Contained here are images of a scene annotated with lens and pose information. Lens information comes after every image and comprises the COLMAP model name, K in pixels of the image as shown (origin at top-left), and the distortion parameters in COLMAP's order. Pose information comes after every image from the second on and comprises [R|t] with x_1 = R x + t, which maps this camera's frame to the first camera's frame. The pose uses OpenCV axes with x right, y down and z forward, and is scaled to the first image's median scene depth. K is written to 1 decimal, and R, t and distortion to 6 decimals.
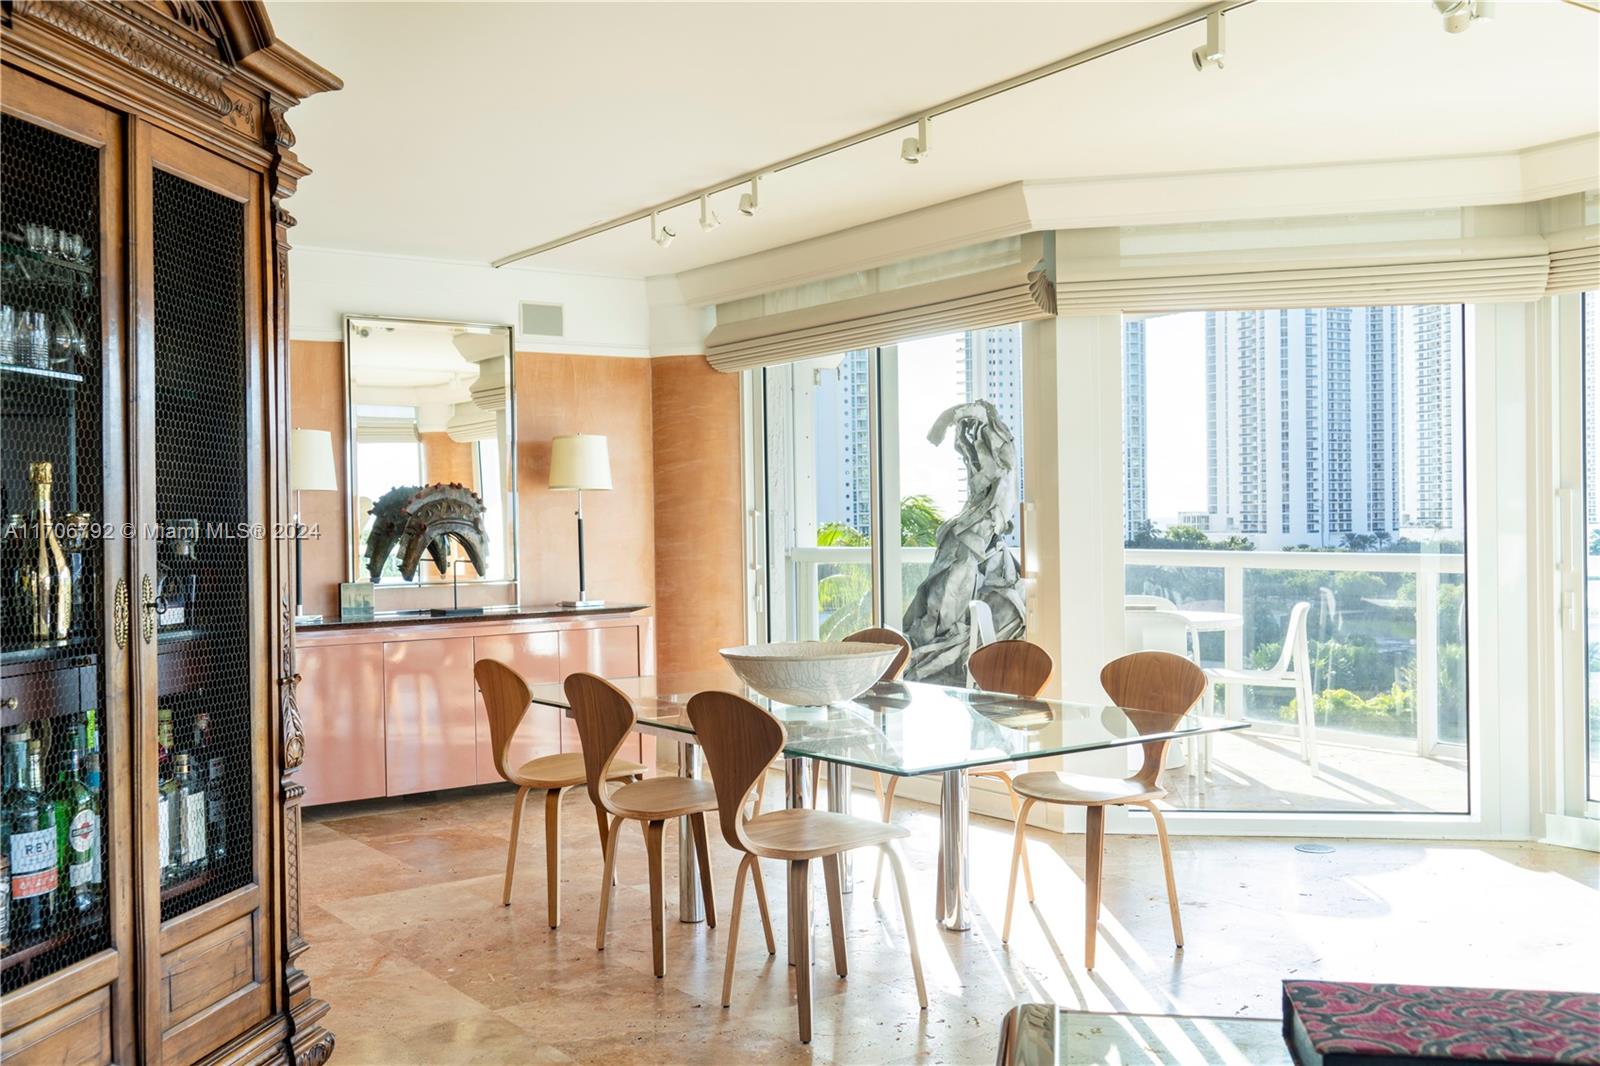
lens RADIAL K [[1536.1, 0, 800.9], [0, 1536.1, 539.7], [0, 0, 1]] dist [0.005840, 0.000000]
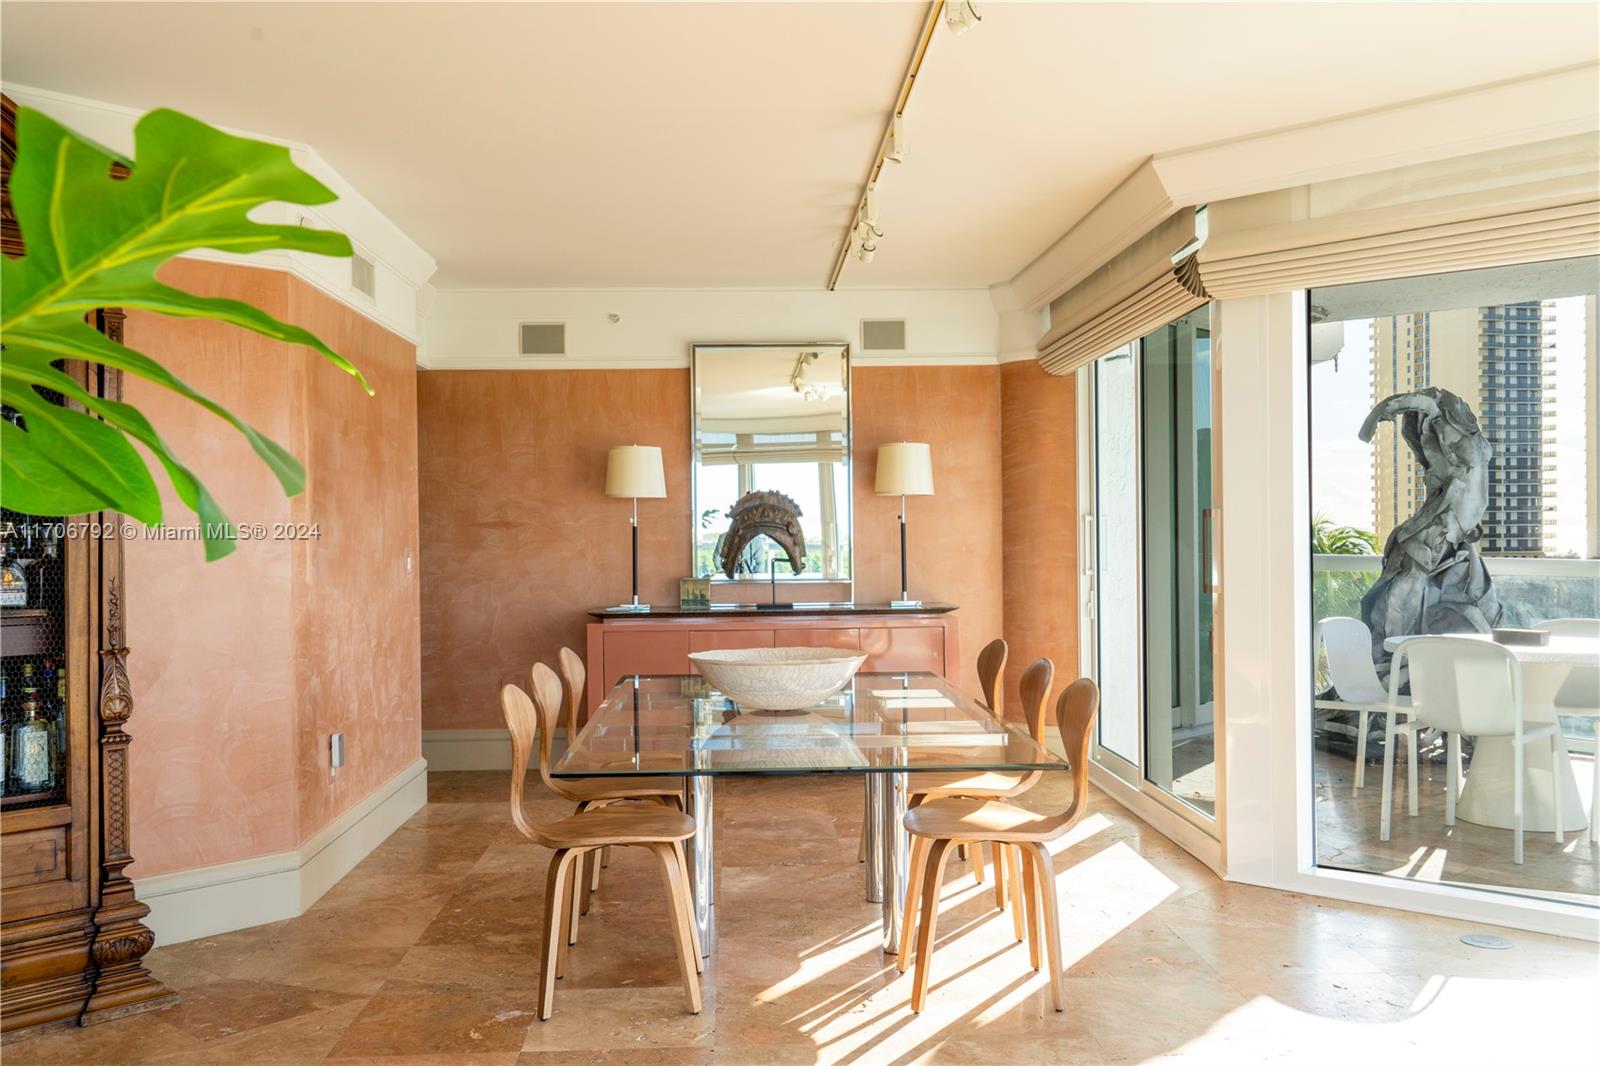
lens RADIAL K [[1471.8, 0, 800.0], [0, 1471.8, 527.3], [0, 0, 1]] dist [0.037494, 0.000000]
pose [[0.832792, 0.006275, -0.553551, 0.337483], [-0.011427, 0.999918, -0.005855, -0.003488], [0.553468, 0.011201, 0.832795, 0.116471]]
